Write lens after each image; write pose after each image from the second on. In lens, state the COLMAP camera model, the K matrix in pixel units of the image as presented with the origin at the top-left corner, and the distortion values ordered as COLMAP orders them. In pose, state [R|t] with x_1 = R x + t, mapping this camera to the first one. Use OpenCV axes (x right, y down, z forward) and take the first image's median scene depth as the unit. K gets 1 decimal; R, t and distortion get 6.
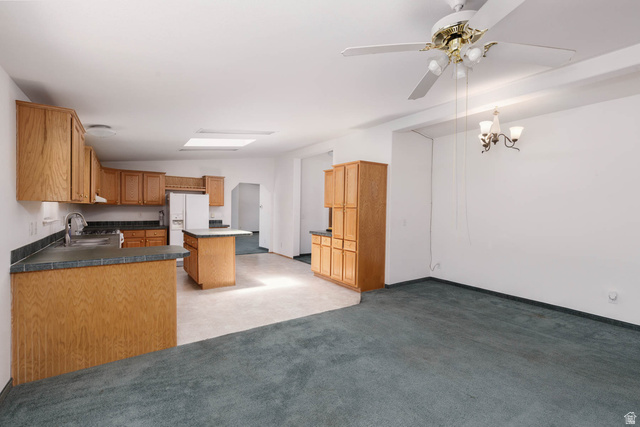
lens RADIAL K [[289.8, 0, 317.6], [0, 289.8, 210.8], [0, 0, 1]] dist [0.000859, -0.000462]
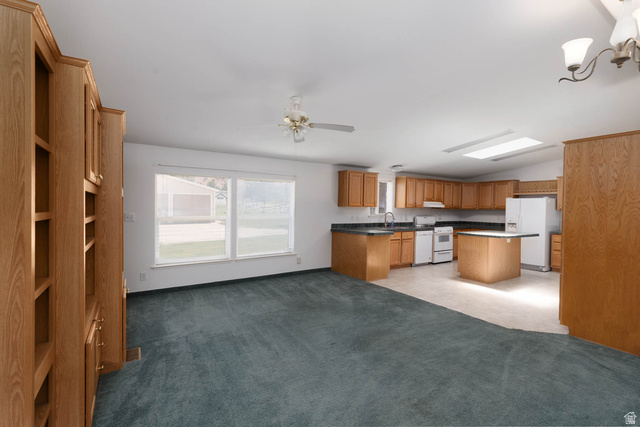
lens RADIAL K [[287.5, 0, 320.8], [0, 287.5, 209.9], [0, 0, 1]] dist [0.002277, -0.000349]
pose [[-0.017520, -0.005586, -0.999831, 1.040125], [-0.021699, 0.999751, -0.005206, 0.008657], [0.999611, 0.021604, -0.017637, 0.532130]]
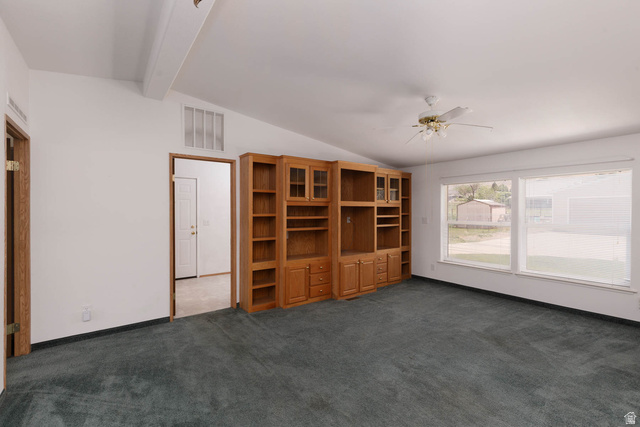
lens RADIAL K [[287.5, 0, 320.8], [0, 287.5, 209.9], [0, 0, 1]] dist [0.002277, -0.000349]
pose [[-0.998511, -0.019187, -0.051064, 0.563663], [-0.019644, 0.999771, 0.008458, -0.005690], [0.050890, 0.009448, -0.998660, 1.203664]]
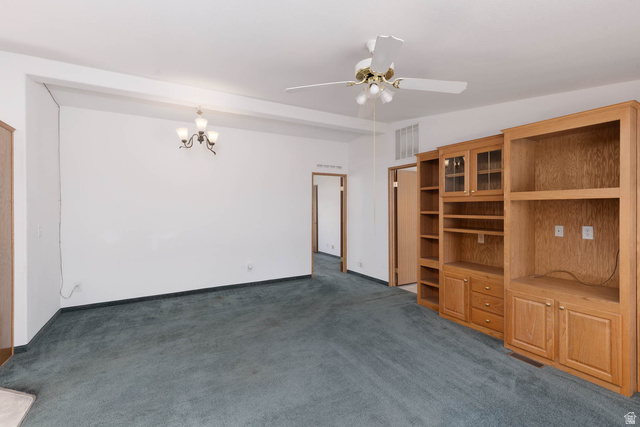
lens RADIAL K [[287.5, 0, 320.8], [0, 287.5, 209.9], [0, 0, 1]] dist [0.002277, -0.000349]
pose [[0.072093, -0.023240, 0.997127, -0.331926], [0.015518, 0.999634, 0.022177, -0.012809], [-0.997277, 0.013875, 0.072427, 0.474439]]
